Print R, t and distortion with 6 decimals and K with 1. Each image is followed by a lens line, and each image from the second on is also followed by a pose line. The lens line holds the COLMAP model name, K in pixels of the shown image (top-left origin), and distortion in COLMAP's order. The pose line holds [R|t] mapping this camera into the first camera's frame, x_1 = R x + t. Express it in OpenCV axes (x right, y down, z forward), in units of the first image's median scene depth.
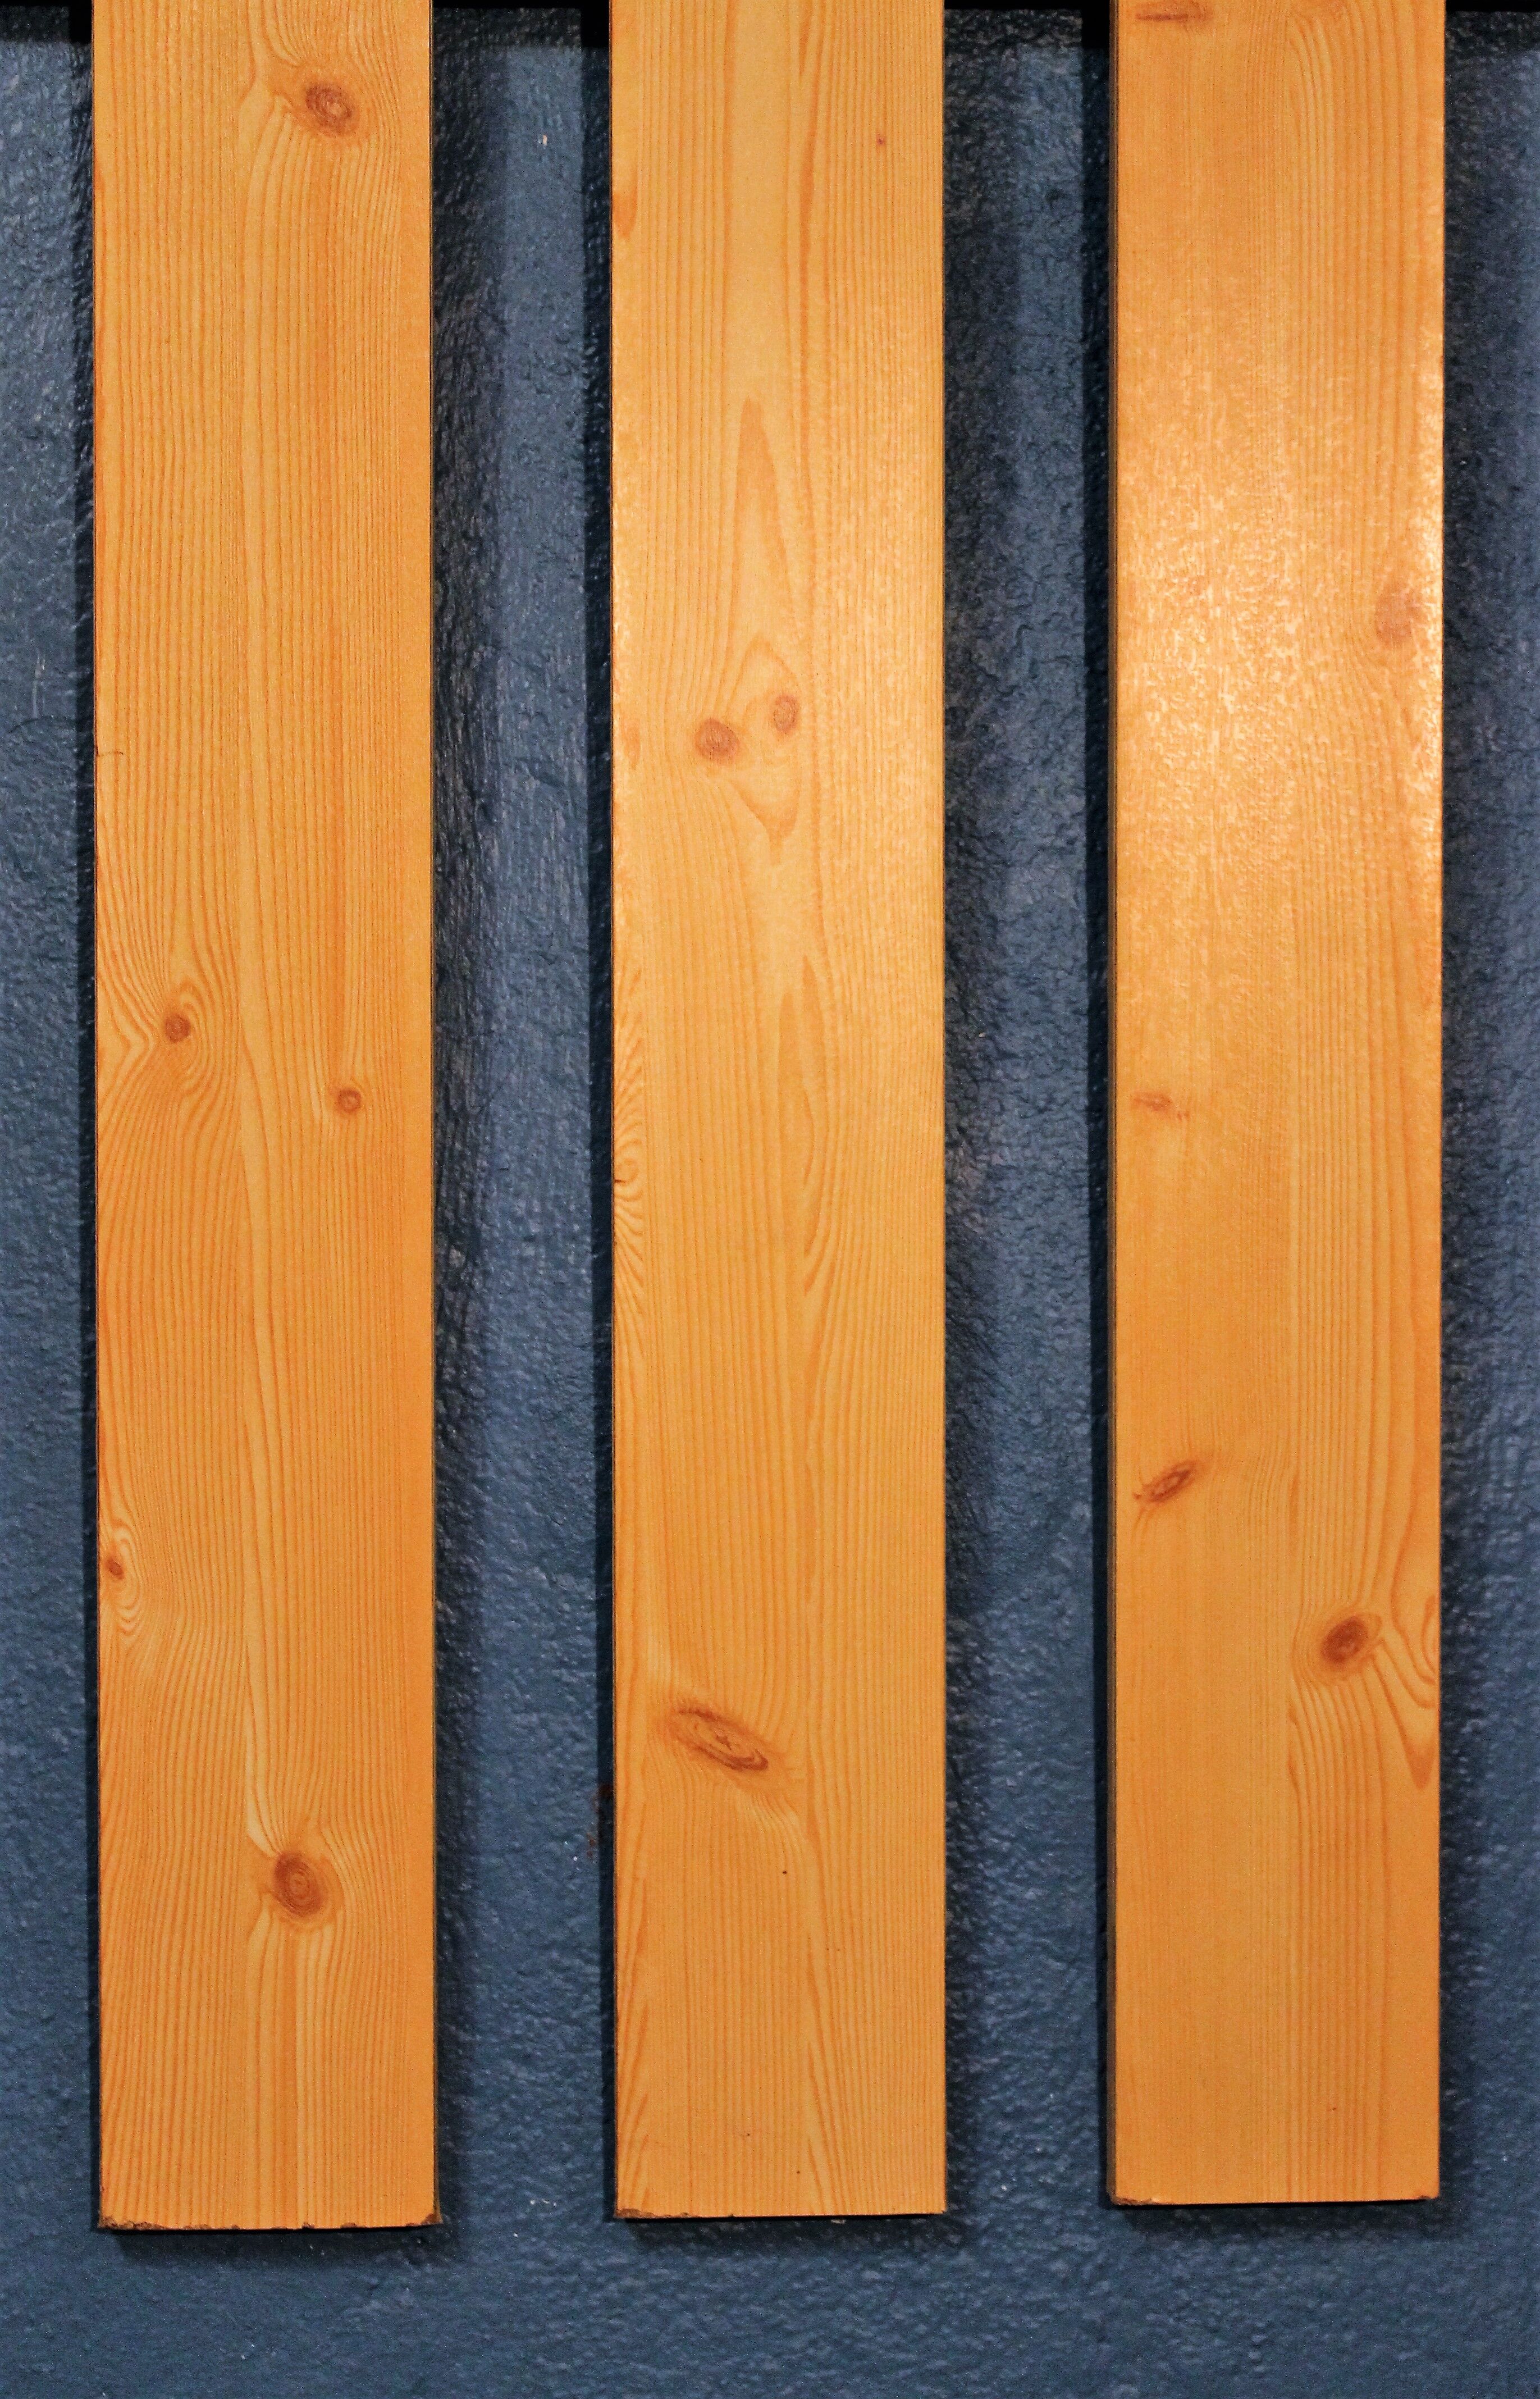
lens RADIAL K [[4062.5, 0, 794.2], [0, 4062.5, 1216.0], [0, 0, 1]] dist [-0.009709, 0.000000]
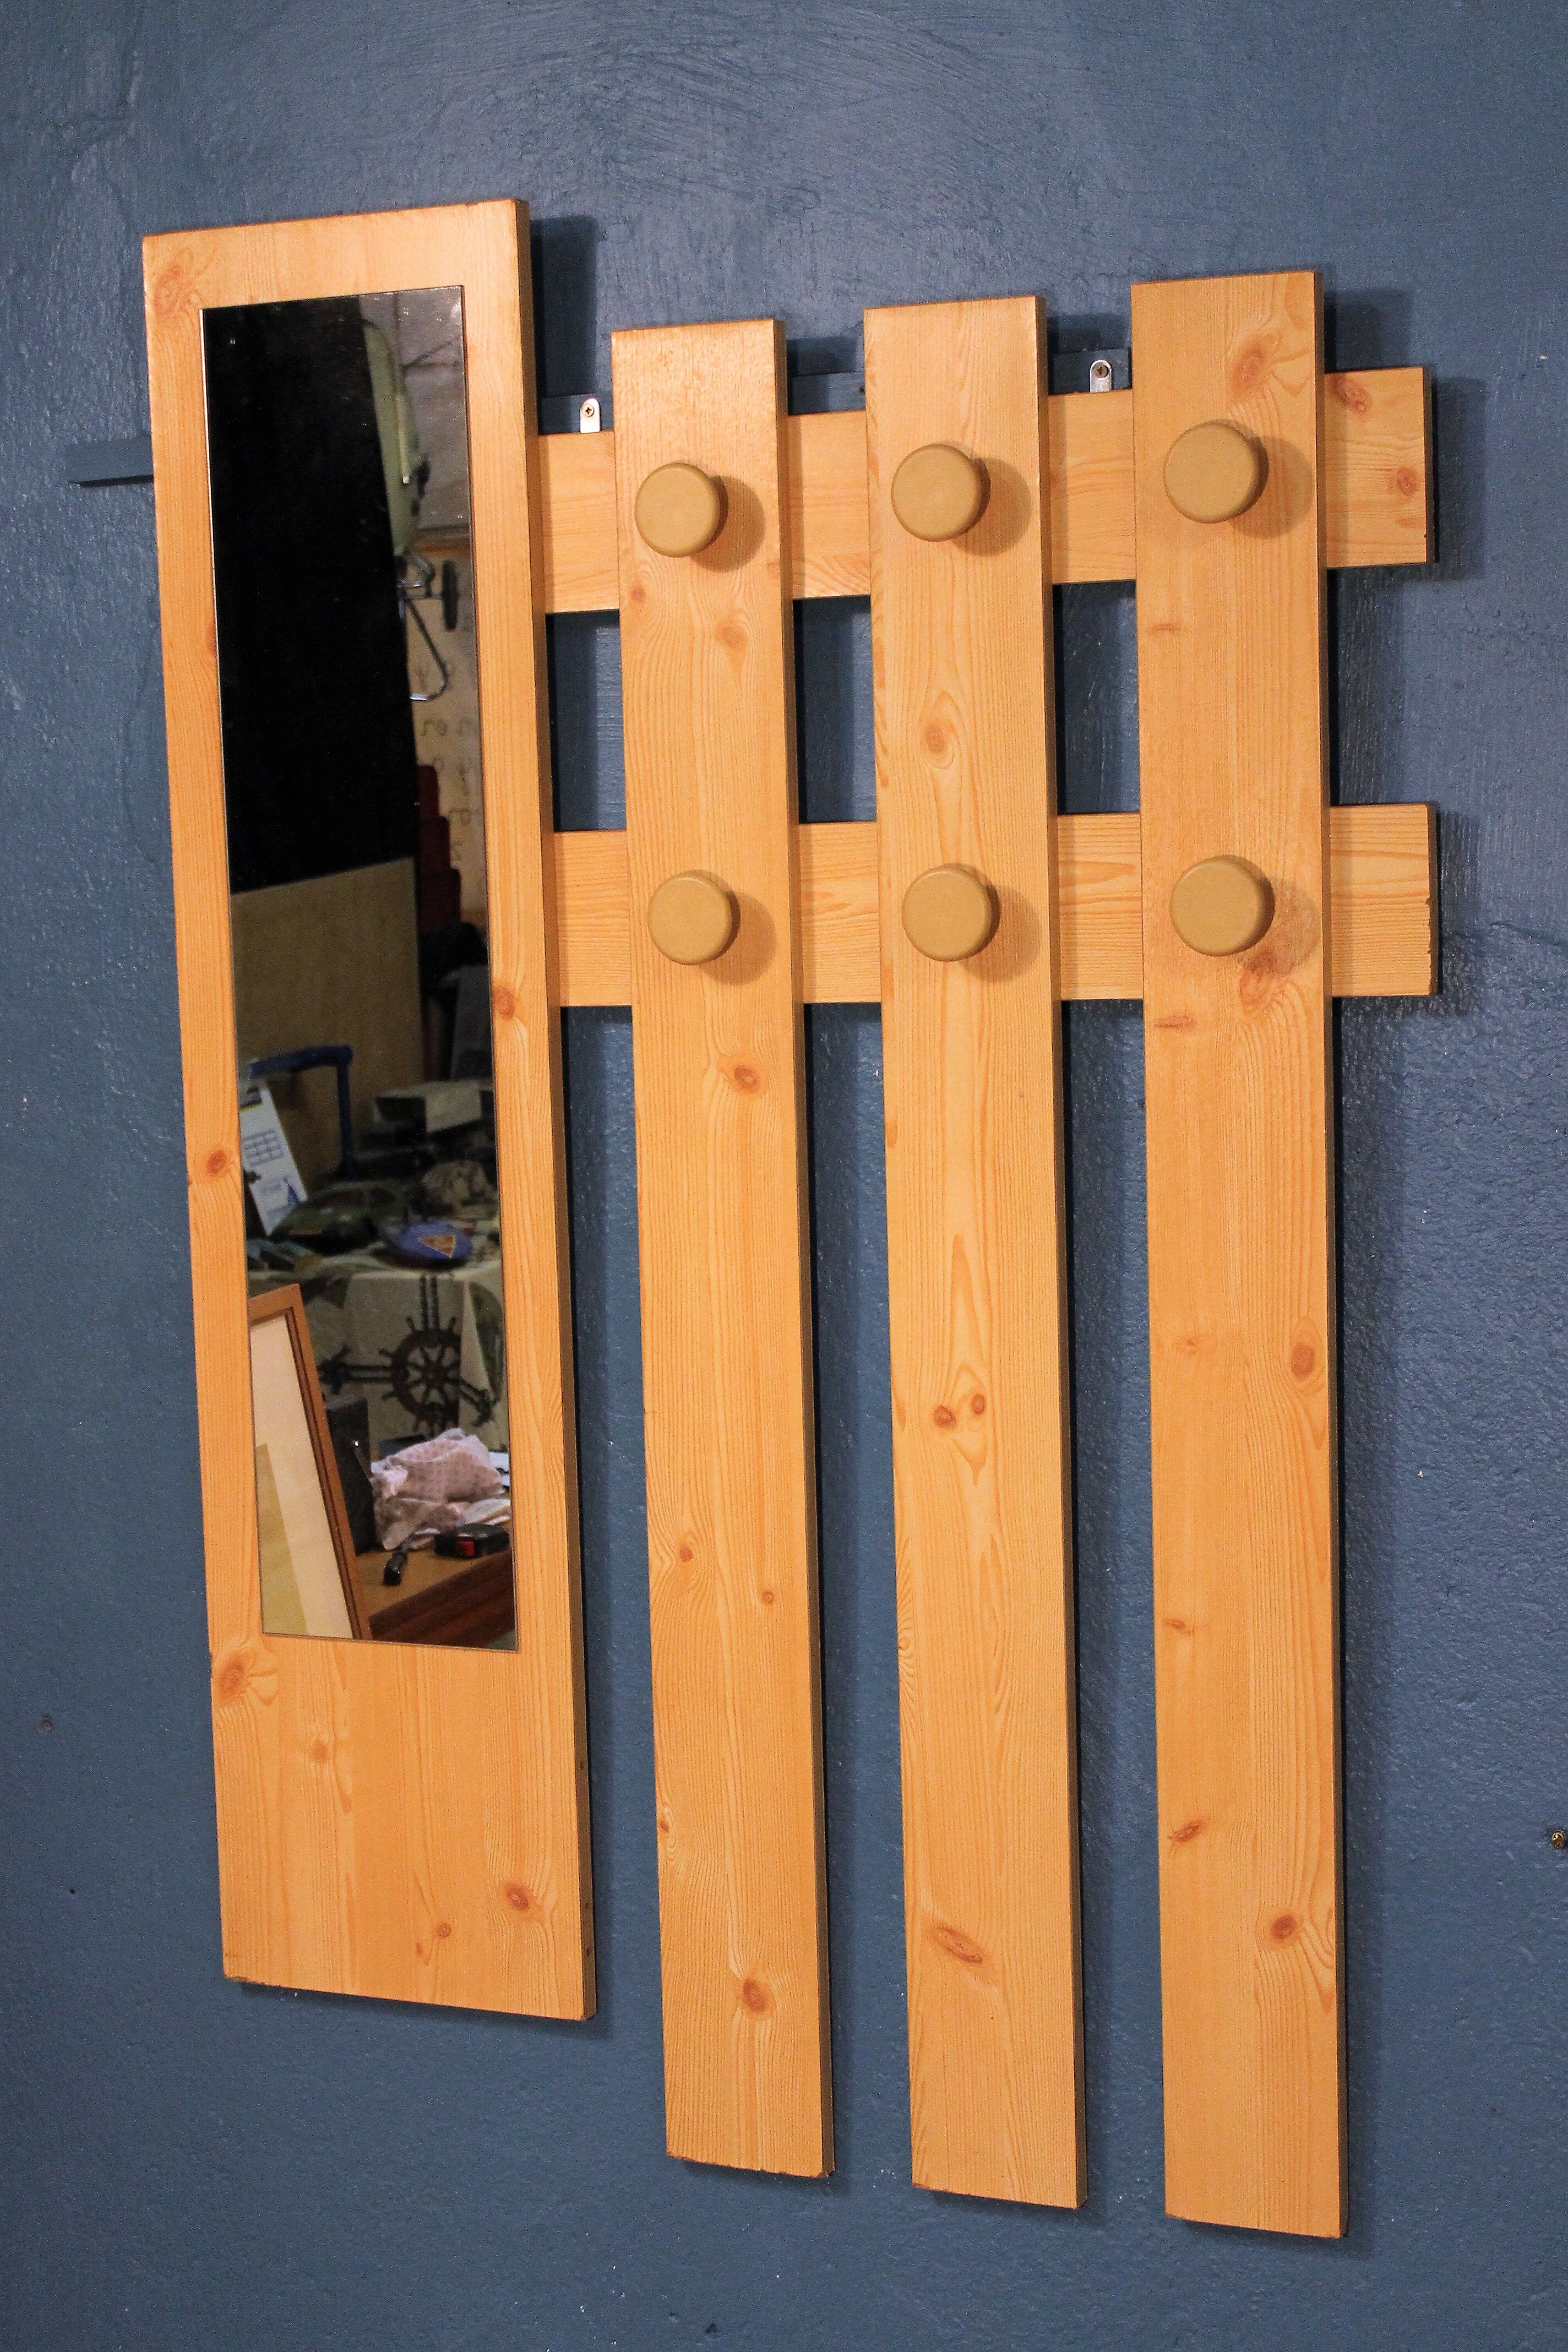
lens RADIAL K [[3960.9, 0, 788.8], [0, 3960.9, 1193.1], [0, 0, 1]] dist [-0.014459, 0.000000]
pose [[0.891349, 0.024801, -0.452638, 0.728919], [0.015431, 0.996264, 0.084974, -0.371796], [0.453054, -0.082726, 0.887636, -0.621532]]
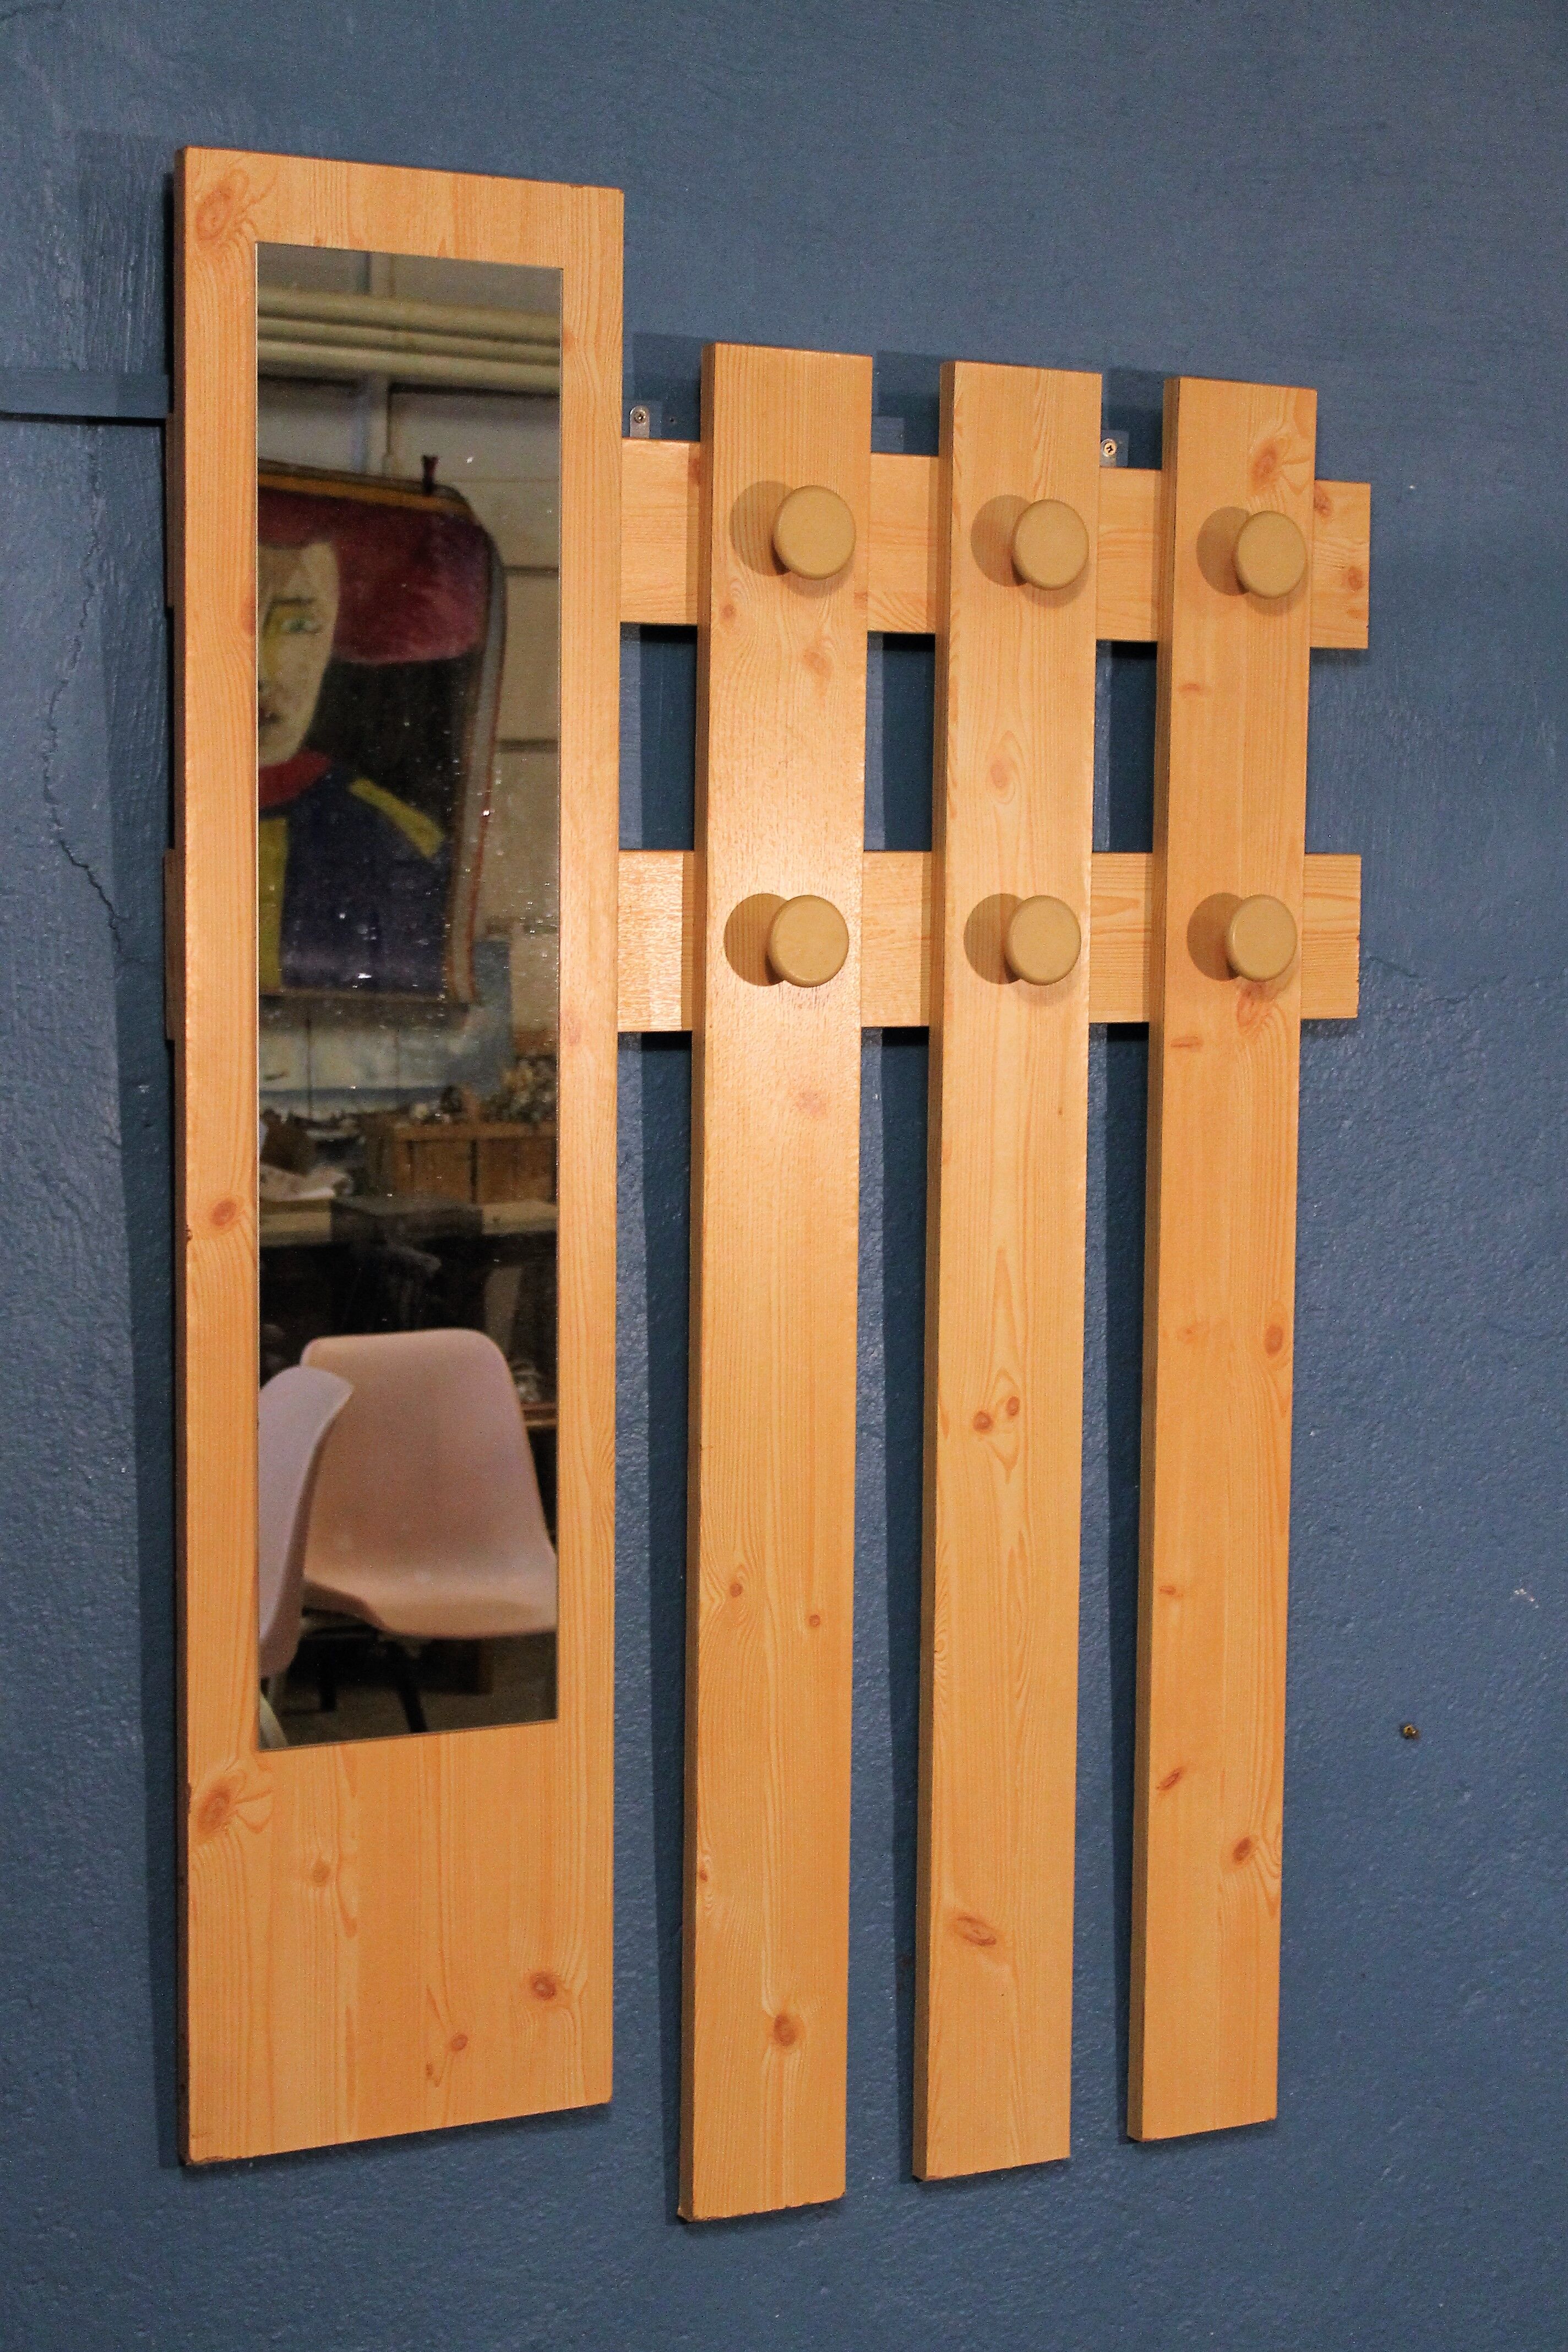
lens RADIAL K [[3982.4, 0, 787.9], [0, 3982.4, 1175.6], [0, 0, 1]] dist [-0.006536, 0.000000]
pose [[0.900975, -0.019118, 0.433450, -0.919813], [-0.002372, 0.998797, 0.048983, -0.326013], [-0.433865, -0.045161, 0.899845, -0.659136]]
